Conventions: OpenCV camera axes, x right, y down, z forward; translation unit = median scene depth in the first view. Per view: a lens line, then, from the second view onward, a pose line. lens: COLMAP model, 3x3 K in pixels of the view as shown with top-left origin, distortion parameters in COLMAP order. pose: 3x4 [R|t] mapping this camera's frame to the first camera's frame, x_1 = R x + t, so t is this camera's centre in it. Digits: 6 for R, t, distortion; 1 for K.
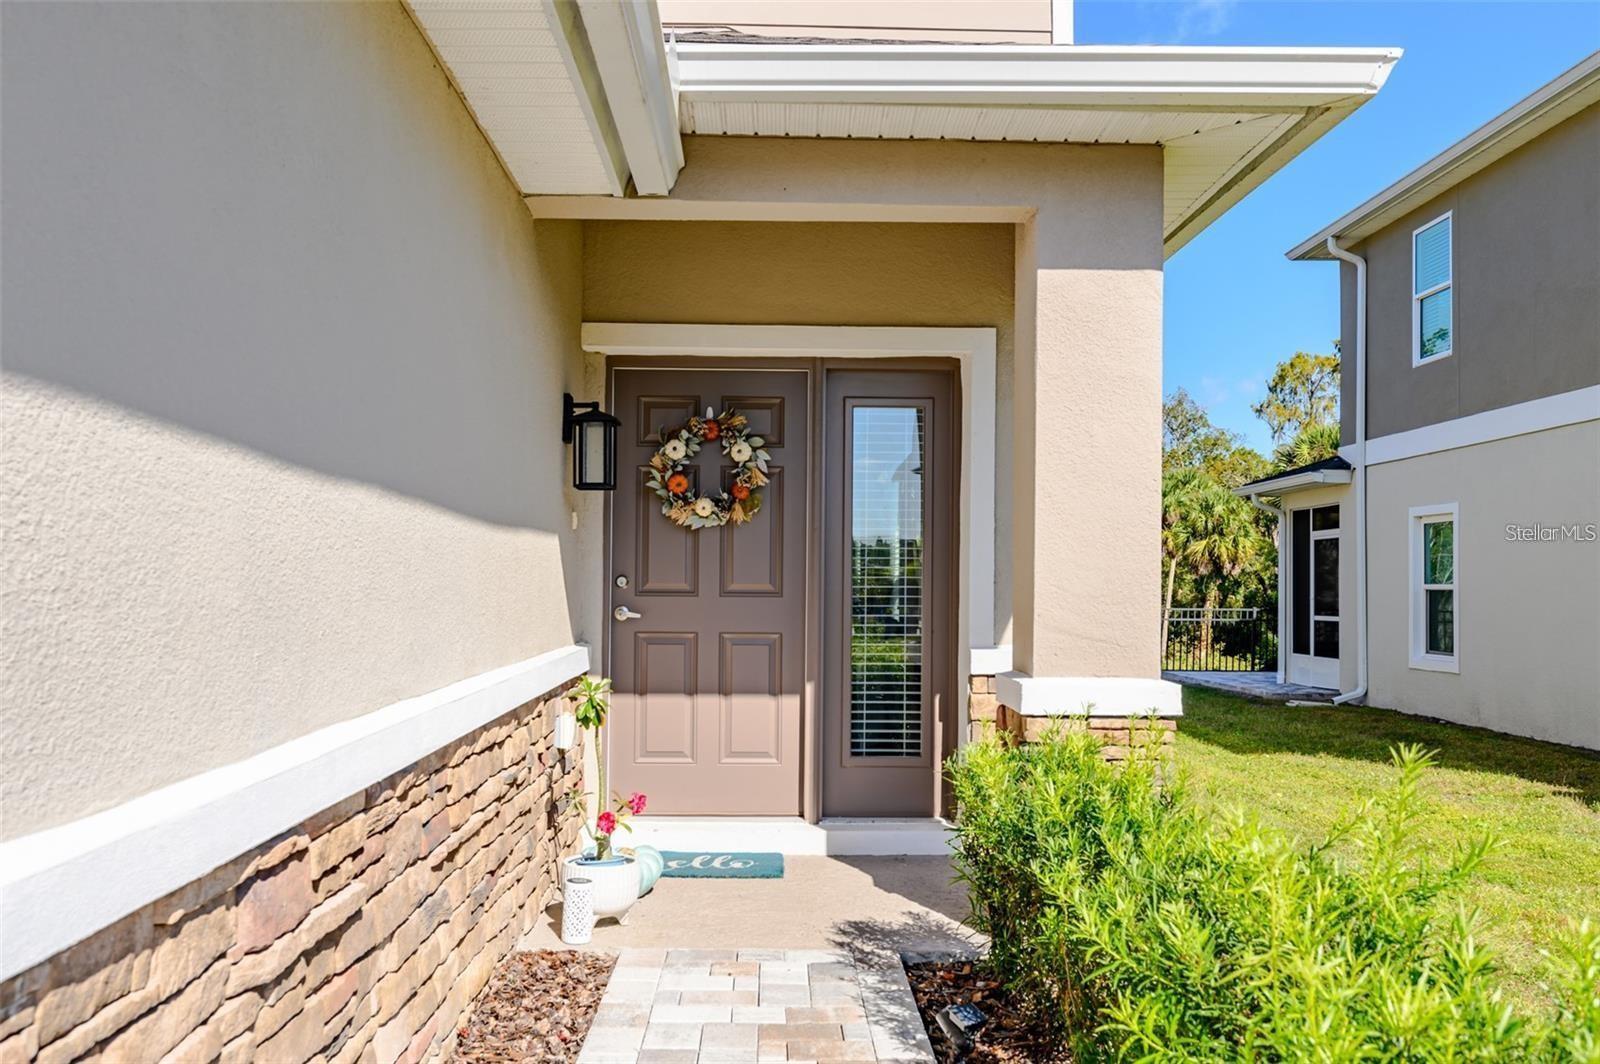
lens RADIAL K [[1392.7, 0, 800.0], [0, 1392.7, 532.0], [0, 0, 1]] dist [0.003622, -0.180119]
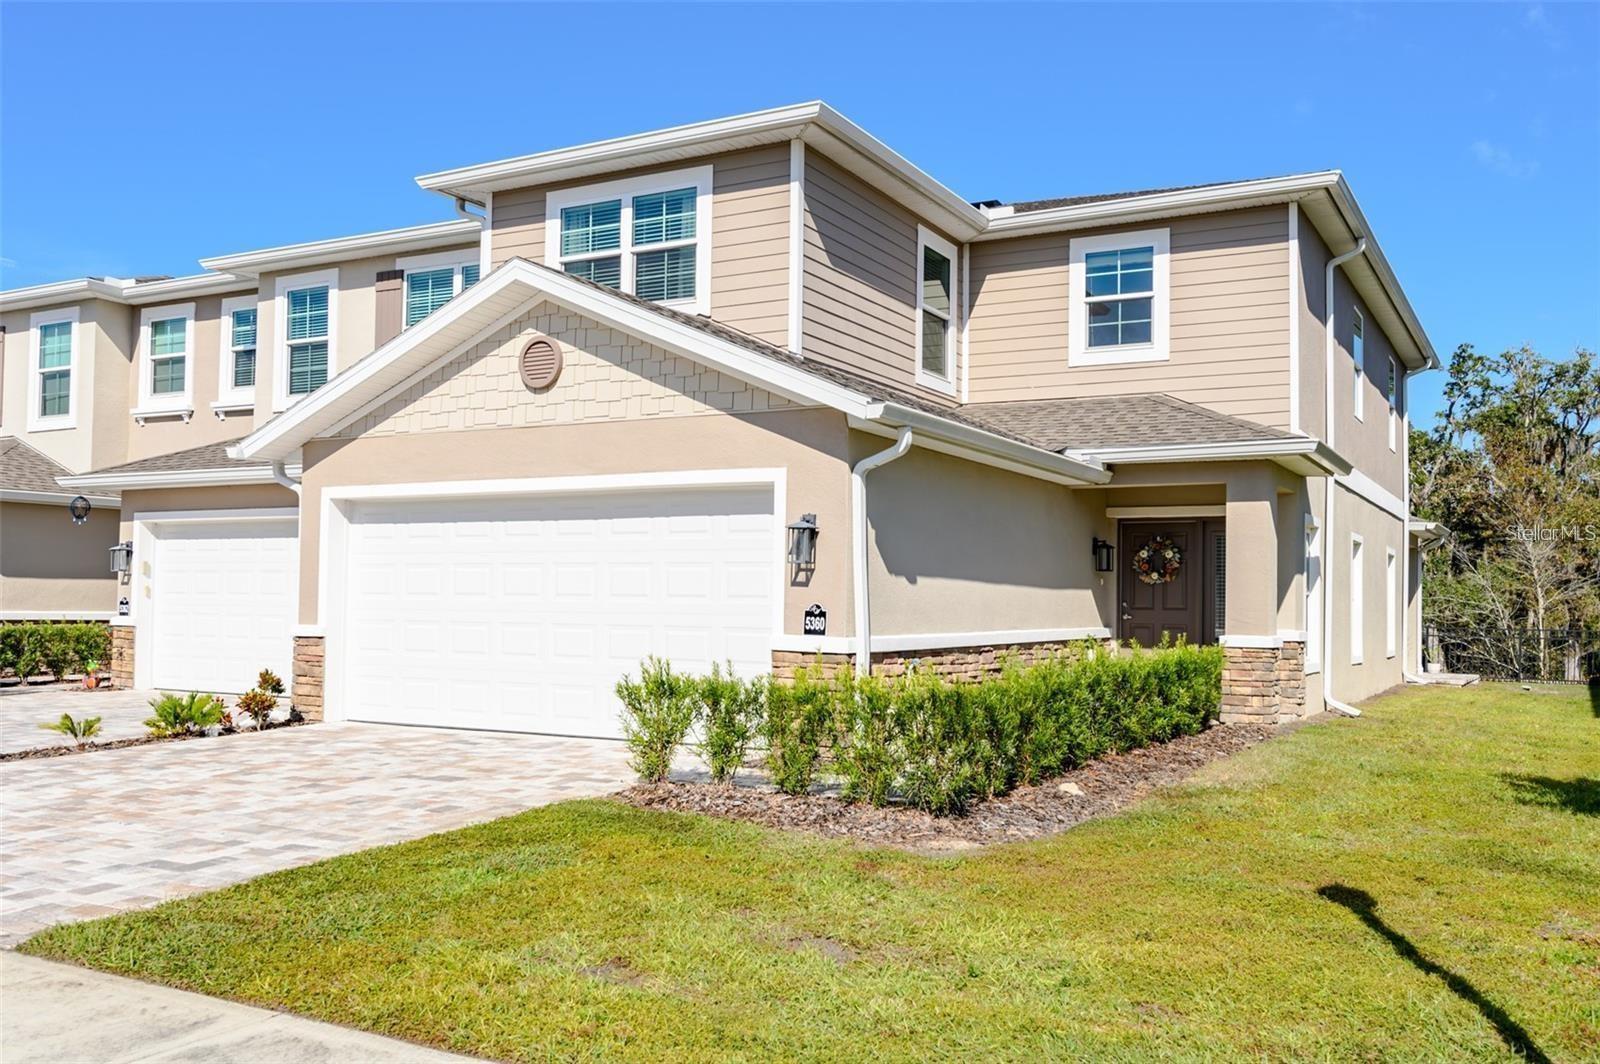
lens RADIAL K [[1392.7, 0, 800.0], [0, 1392.7, 532.0], [0, 0, 1]] dist [0.003622, -0.180119]
pose [[0.858816, -0.024298, -0.511707, 0.695833], [0.013207, 0.999593, -0.025300, -0.042380], [0.512113, 0.014970, 0.858788, -1.577416]]
